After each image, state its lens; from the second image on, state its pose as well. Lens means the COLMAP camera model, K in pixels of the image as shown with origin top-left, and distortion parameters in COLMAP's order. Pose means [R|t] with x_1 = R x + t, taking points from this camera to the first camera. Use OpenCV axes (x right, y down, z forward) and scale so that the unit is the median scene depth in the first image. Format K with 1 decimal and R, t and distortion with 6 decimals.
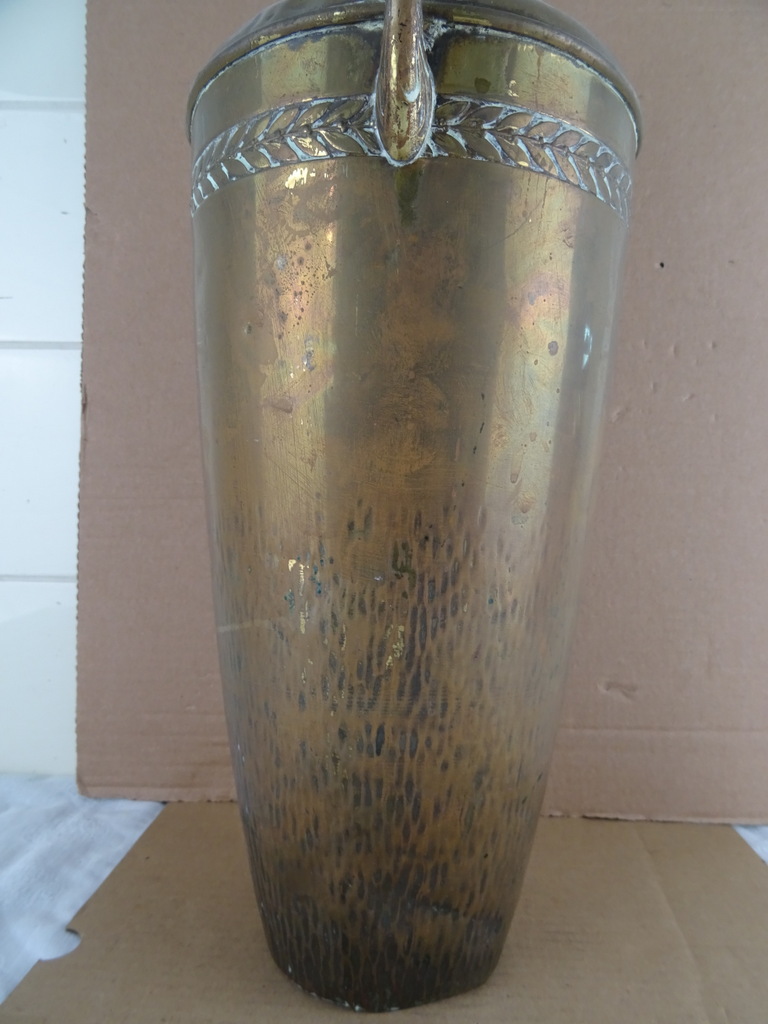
lens RADIAL K [[720.0, 0, 388.0], [0, 720.0, 511.9], [0, 0, 1]] dist [-0.001275, -0.008189]
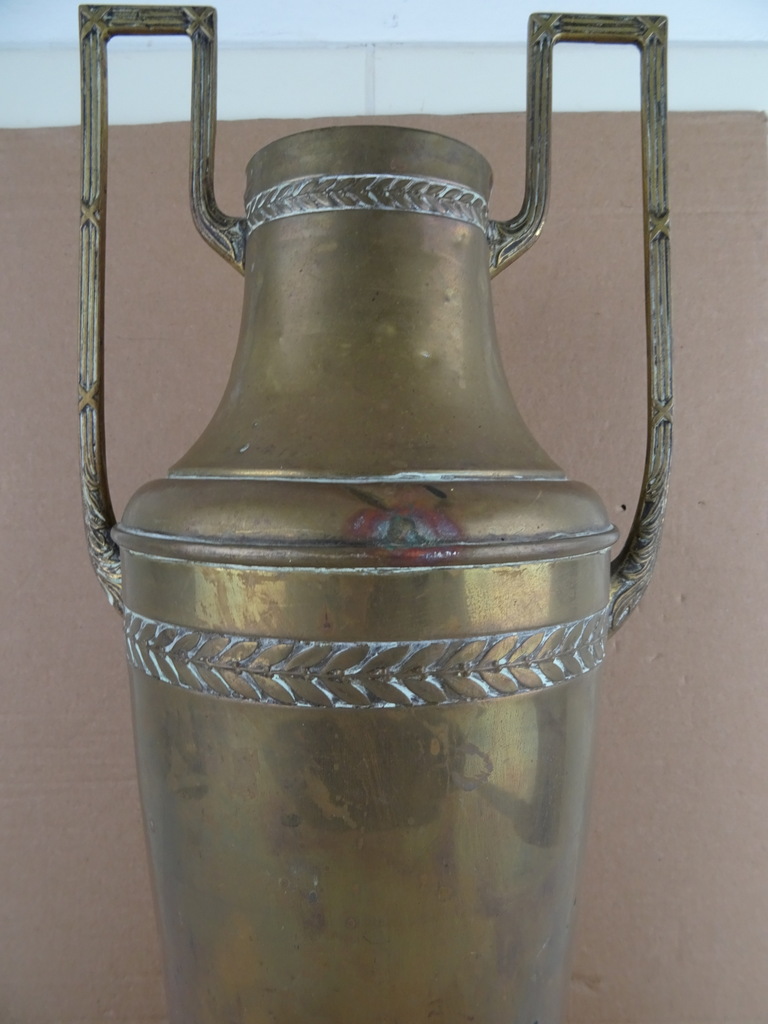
lens RADIAL K [[720.0, 0, 386.0], [0, 720.0, 509.4], [0, 0, 1]] dist [-0.001275, -0.008189]
pose [[0.999492, -0.026770, 0.017308, 0.073858], [0.026096, 0.998936, 0.038035, -0.384023], [-0.018307, -0.037564, 0.999126, 0.122448]]
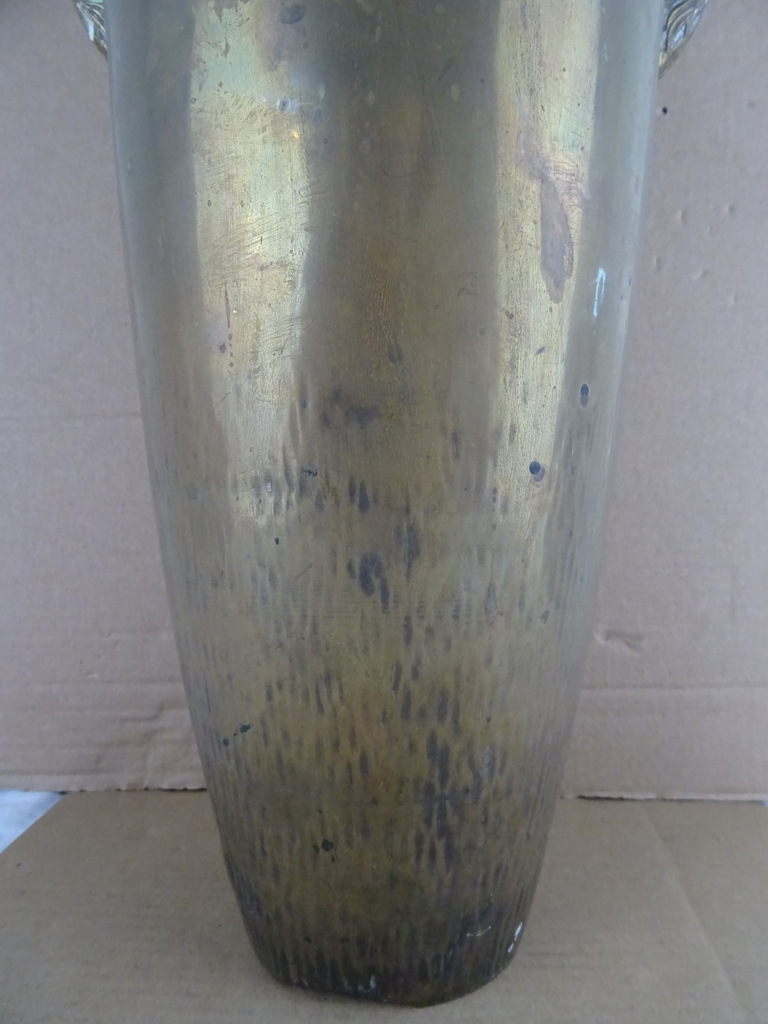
lens RADIAL K [[720.0, 0, 387.9], [0, 720.0, 509.4], [0, 0, 1]] dist [-0.001275, -0.008189]
pose [[0.999695, -0.024054, 0.005561, 0.057703], [0.023948, 0.999543, 0.018442, 0.079085], [-0.006002, -0.018303, 0.999814, 0.194657]]
